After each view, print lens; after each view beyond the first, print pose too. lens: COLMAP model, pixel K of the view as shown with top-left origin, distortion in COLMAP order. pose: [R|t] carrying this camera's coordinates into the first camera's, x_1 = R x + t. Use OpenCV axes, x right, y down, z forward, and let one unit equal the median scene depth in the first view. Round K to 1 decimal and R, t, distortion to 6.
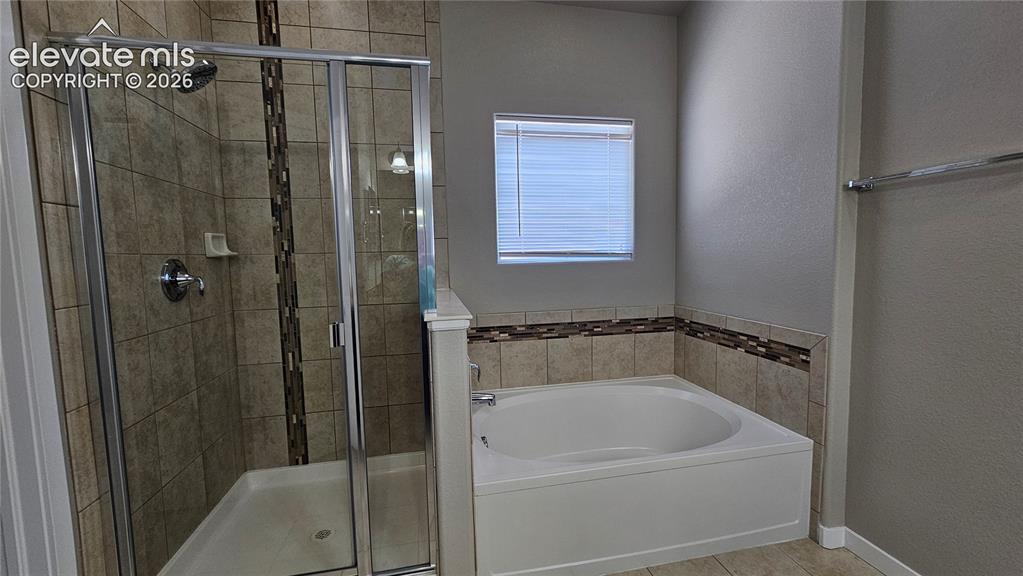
lens RADIAL K [[419.3, 0, 510.7], [0, 419.3, 288.7], [0, 0, 1]] dist [-0.006953, -0.000365]
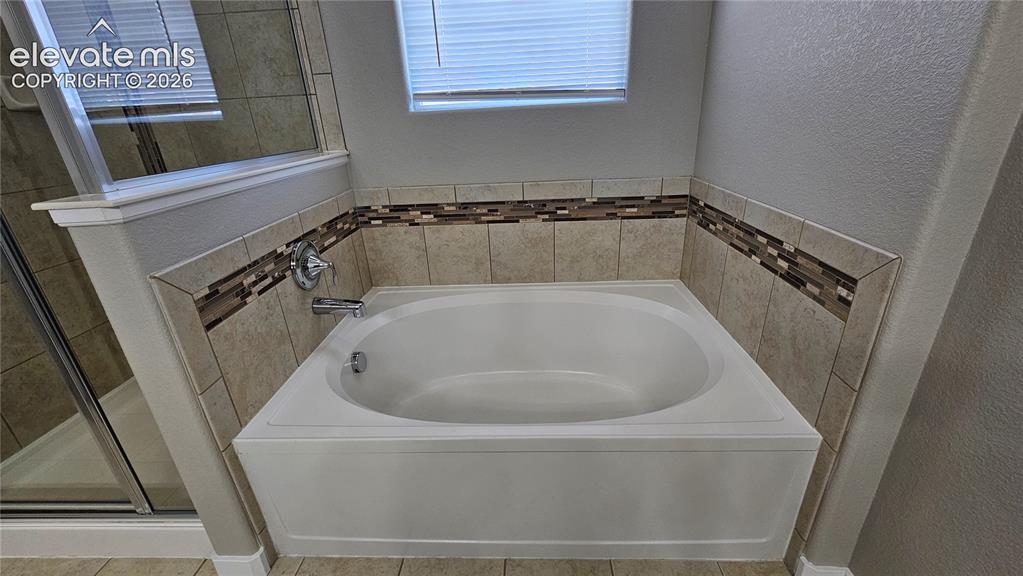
lens RADIAL K [[419.3, 0, 513.9], [0, 419.3, 289.7], [0, 0, 1]] dist [-0.006953, -0.000365]
pose [[0.972478, 0.071194, -0.221850, 0.303054], [0.002229, 0.949286, 0.314406, 0.001497], [0.232983, -0.306248, 0.923001, 0.314978]]
